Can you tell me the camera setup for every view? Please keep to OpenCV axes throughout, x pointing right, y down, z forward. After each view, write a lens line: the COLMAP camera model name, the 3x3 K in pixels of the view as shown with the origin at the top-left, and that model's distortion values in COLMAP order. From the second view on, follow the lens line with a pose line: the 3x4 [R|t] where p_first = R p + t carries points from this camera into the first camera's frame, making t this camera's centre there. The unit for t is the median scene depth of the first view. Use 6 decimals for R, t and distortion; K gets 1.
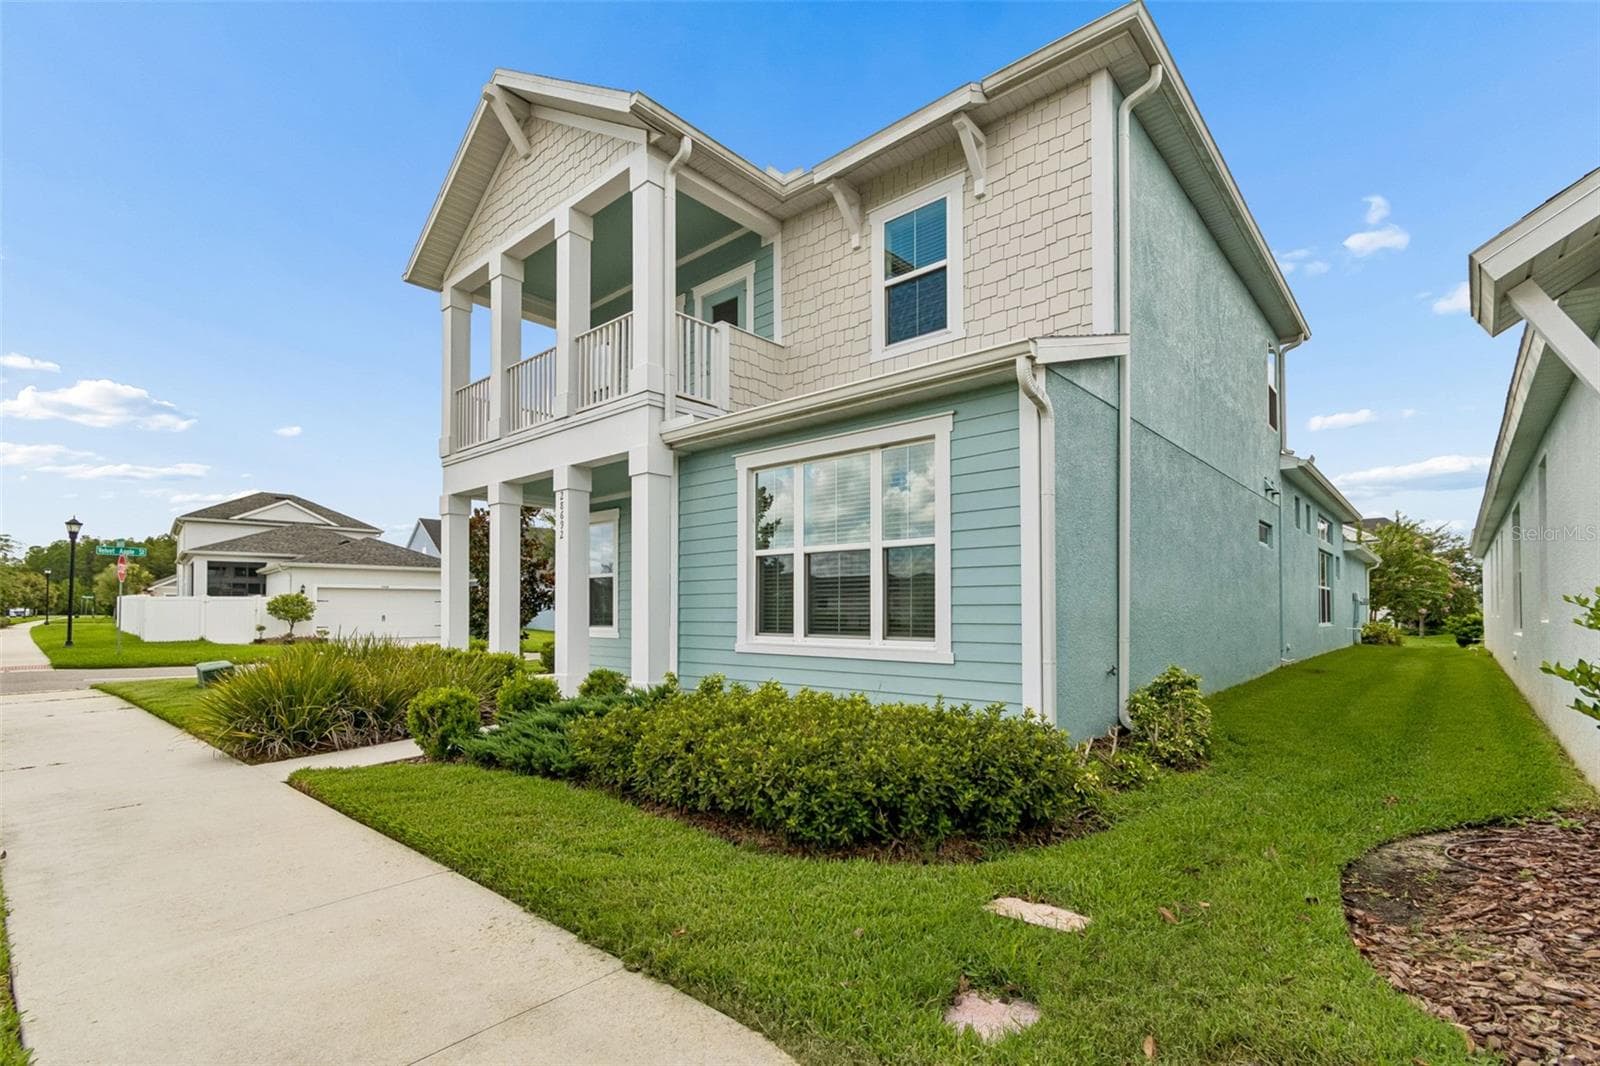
lens RADIAL K [[734.0, 0, 804.0], [0, 734.0, 607.2], [0, 0, 1]] dist [-0.000876, -0.000127]
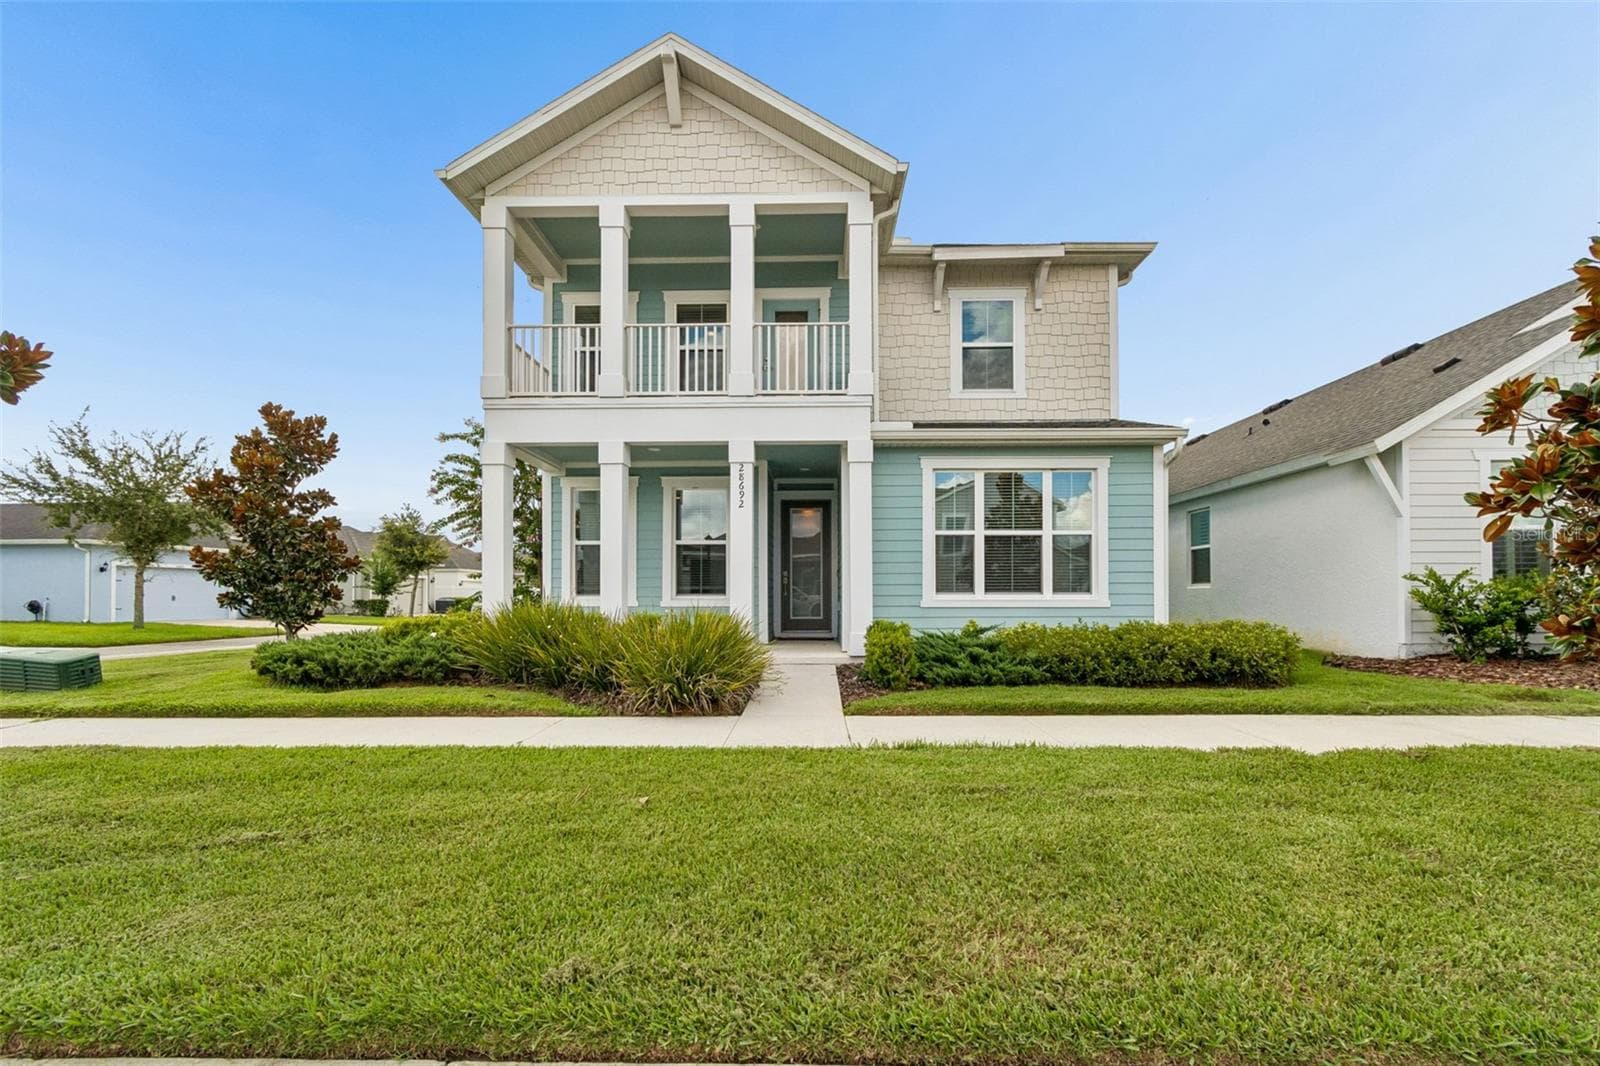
lens RADIAL K [[715.9, 0, 803.0], [0, 715.9, 607.4], [0, 0, 1]] dist [-0.018507, -0.000092]
pose [[0.768941, -0.012286, 0.639201, -1.089393], [-0.001245, 0.999785, 0.020715, 0.035765], [-0.639318, -0.016724, 0.768760, 0.151001]]
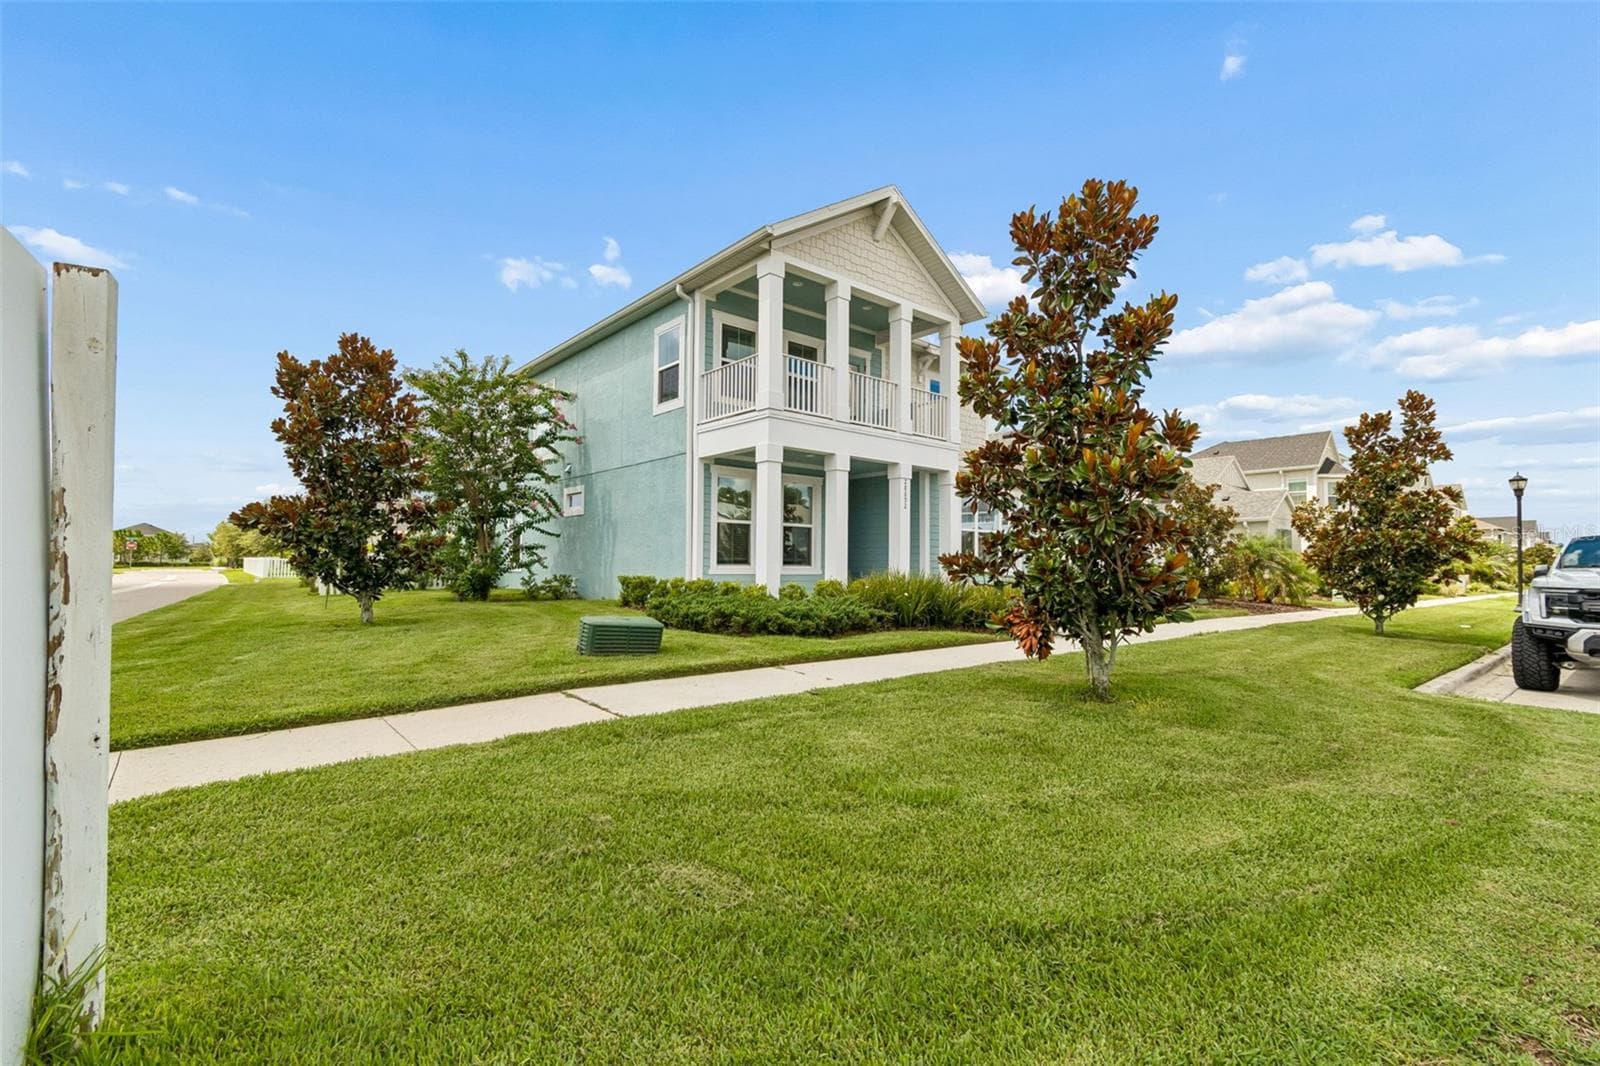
lens RADIAL K [[721.4, 0, 800.0], [0, 721.4, 533.0], [0, 0, 1]] dist [0.000986, 0.000230]
pose [[0.152113, 0.046087, 0.987288, -1.895836], [-0.006097, 0.998937, -0.045692, 0.037720], [-0.988344, 0.000930, 0.152232, 0.864514]]
